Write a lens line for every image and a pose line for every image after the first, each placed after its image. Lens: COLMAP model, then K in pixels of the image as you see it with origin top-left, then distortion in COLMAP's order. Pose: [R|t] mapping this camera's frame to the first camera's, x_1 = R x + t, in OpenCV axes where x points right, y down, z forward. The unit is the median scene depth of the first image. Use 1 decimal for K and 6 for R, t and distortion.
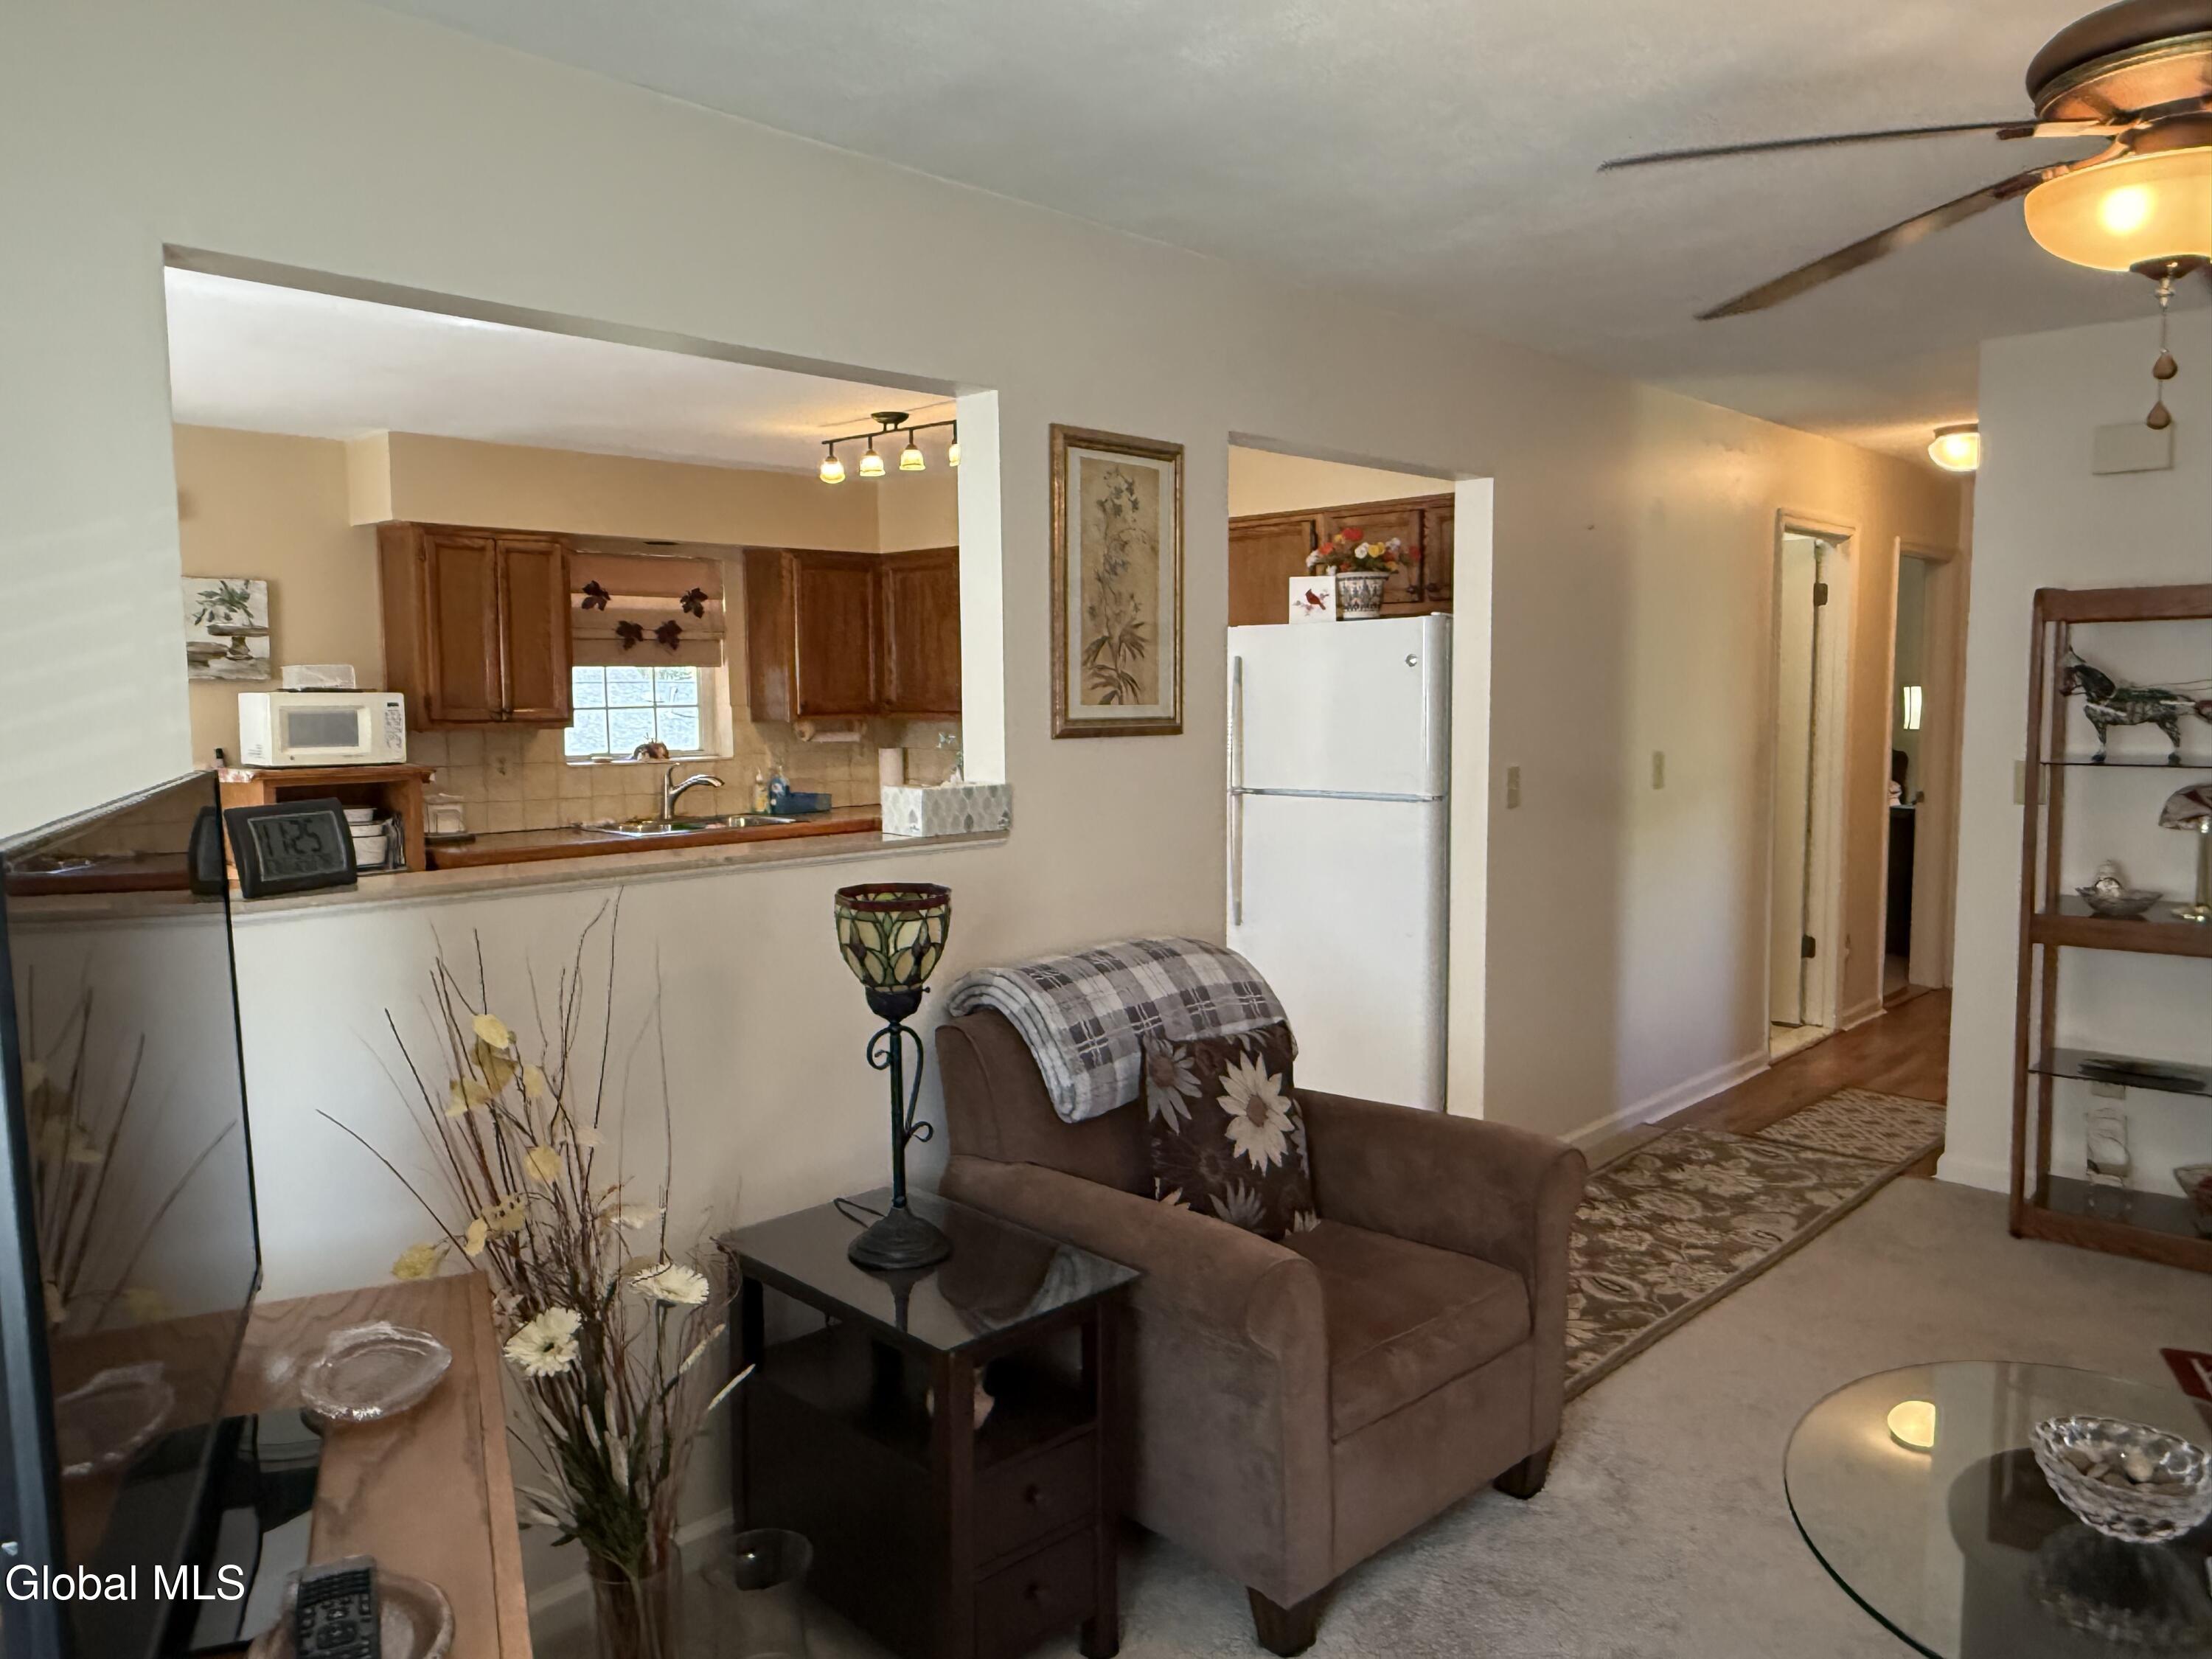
lens RADIAL K [[1555.0, 0, 1093.3], [0, 1555.0, 832.3], [0, 0, 1]] dist [-0.001629, -0.002010]
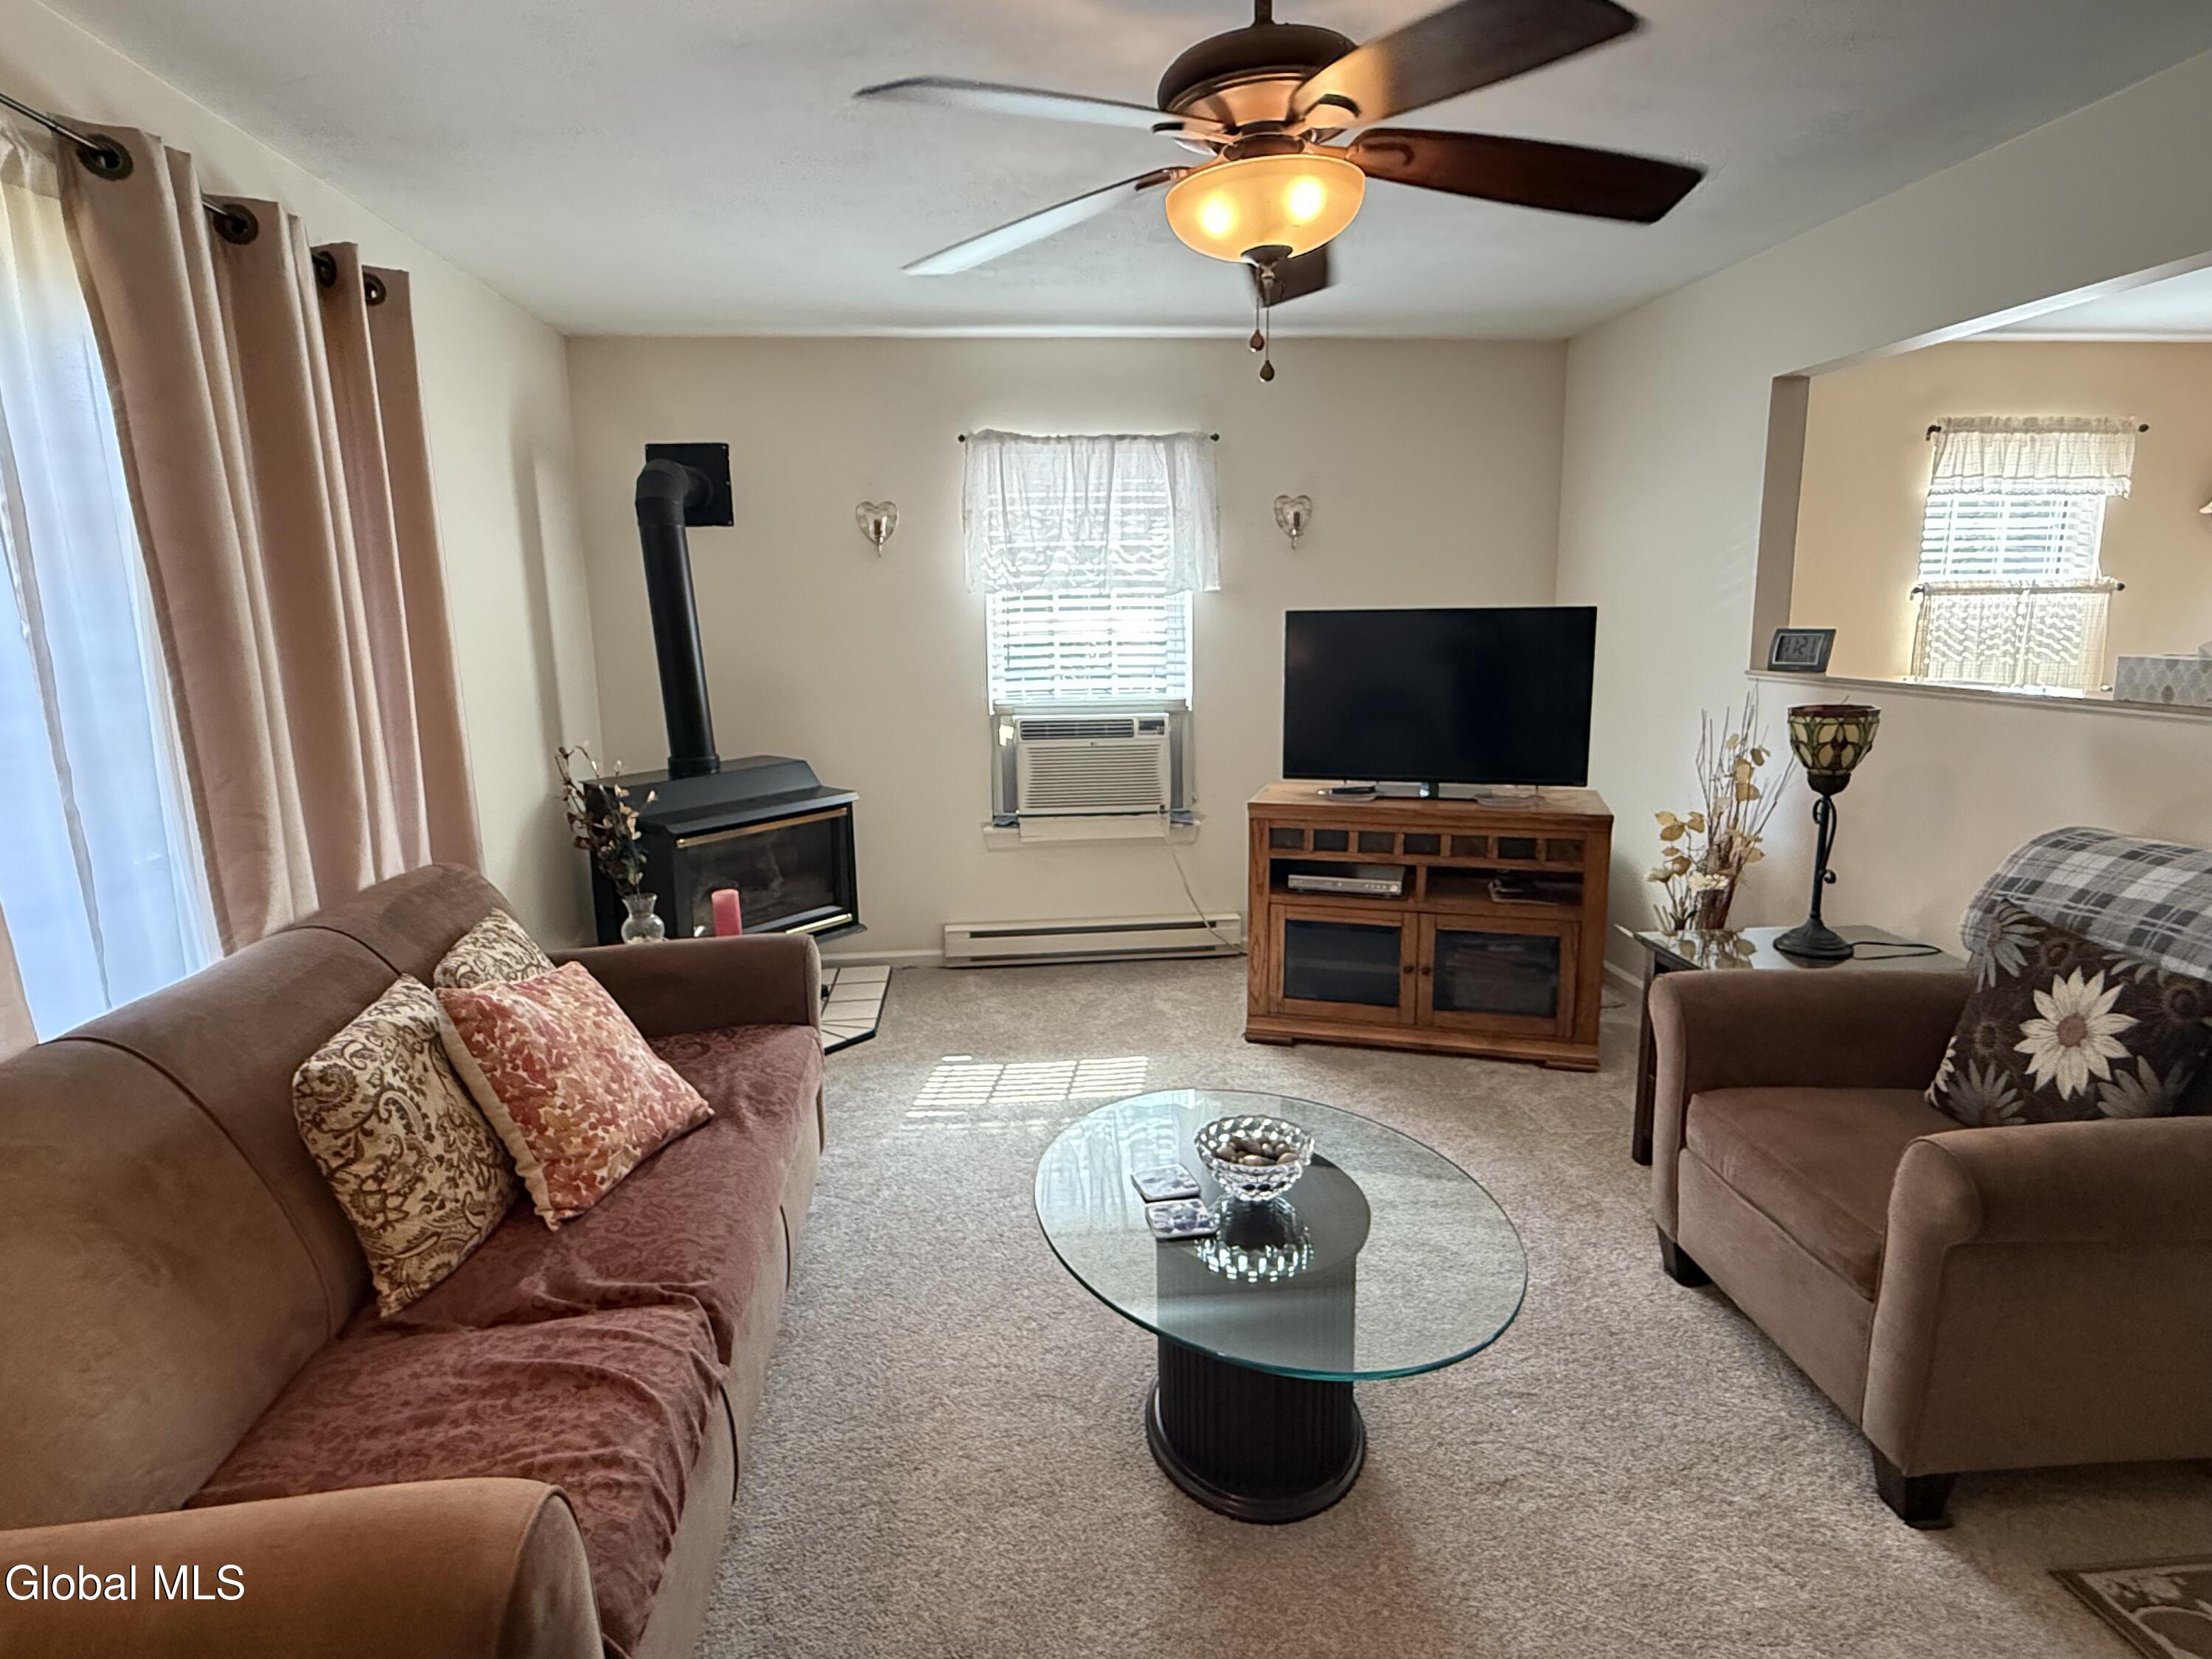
lens RADIAL K [[1182.0, 0, 1092.2], [0, 1182.0, 821.5], [0, 0, 1]] dist [-0.002891, 0.001266]
pose [[-0.655923, 0.156707, -0.738382, 0.677018], [-0.048397, 0.967469, 0.248318, -0.058337], [0.753275, 0.198613, -0.627001, 0.677605]]
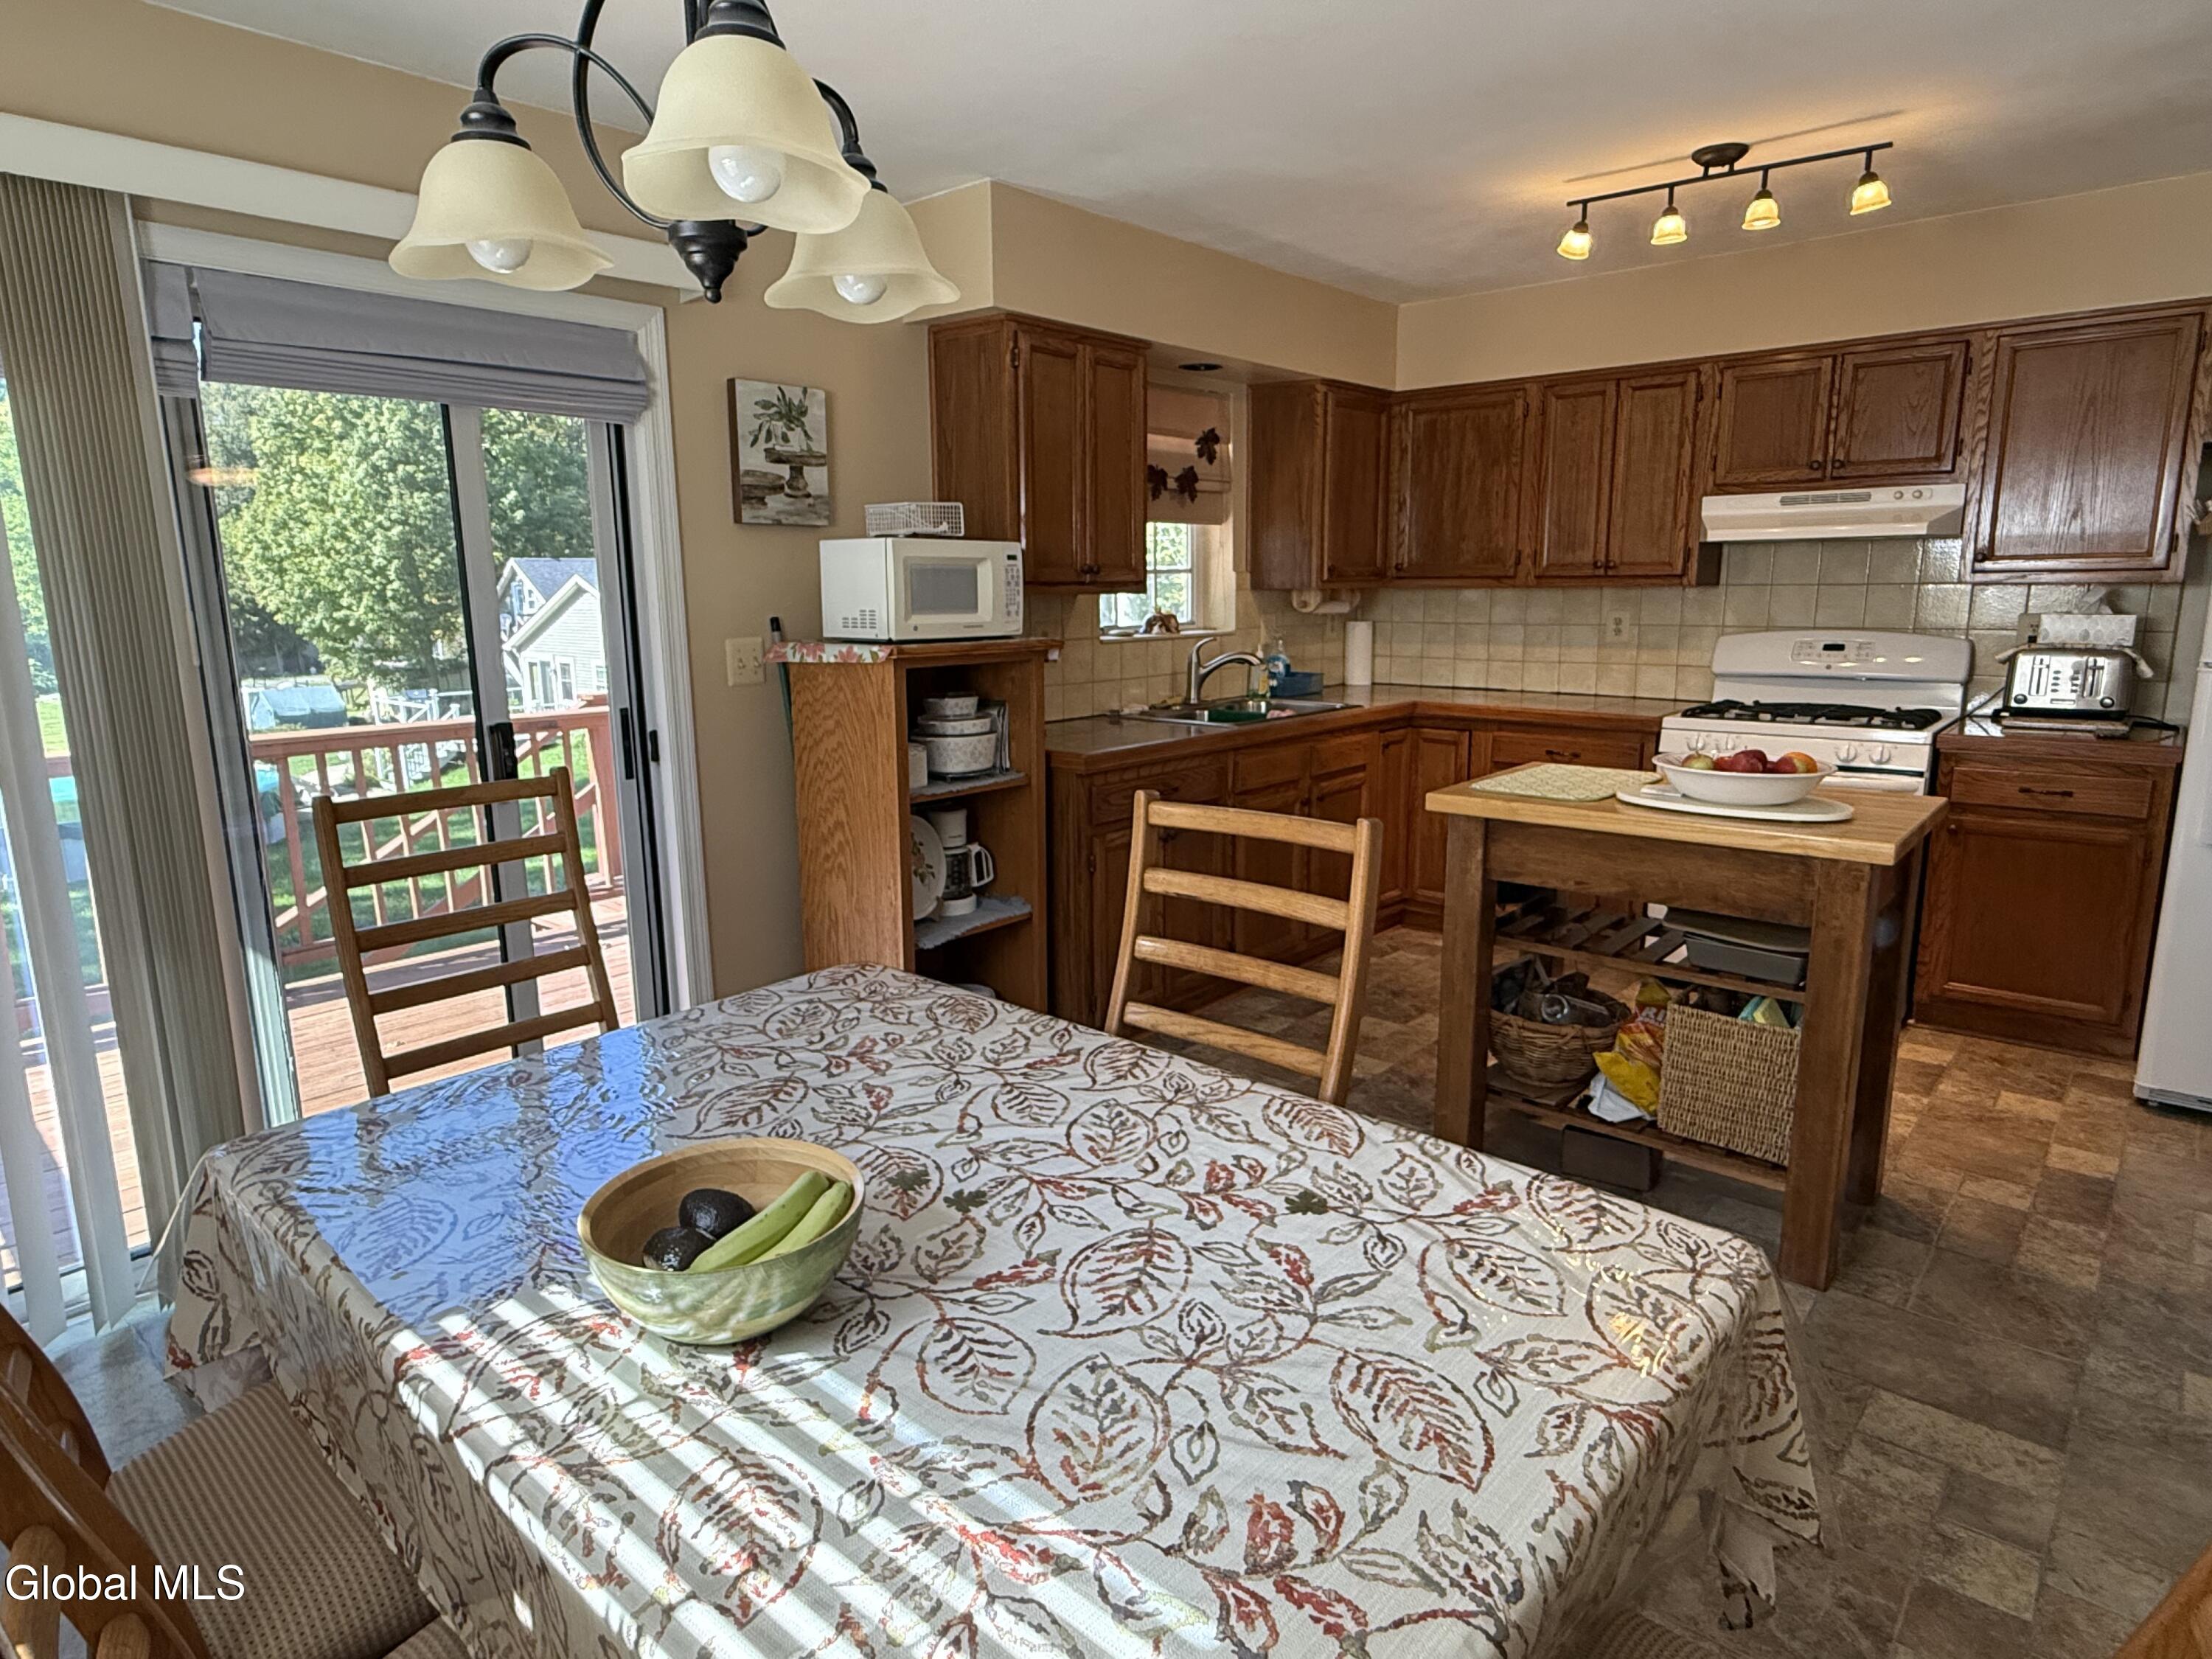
lens RADIAL K [[1253.0, 0, 1097.2], [0, 1253.0, 827.5], [0, 0, 1]] dist [-0.000293, 0.001081]
pose [[0.998880, -0.011478, 0.045899, -0.568691], [0.006823, 0.994933, 0.100310, -0.016431], [-0.046818, -0.099884, 0.993897, 0.495481]]
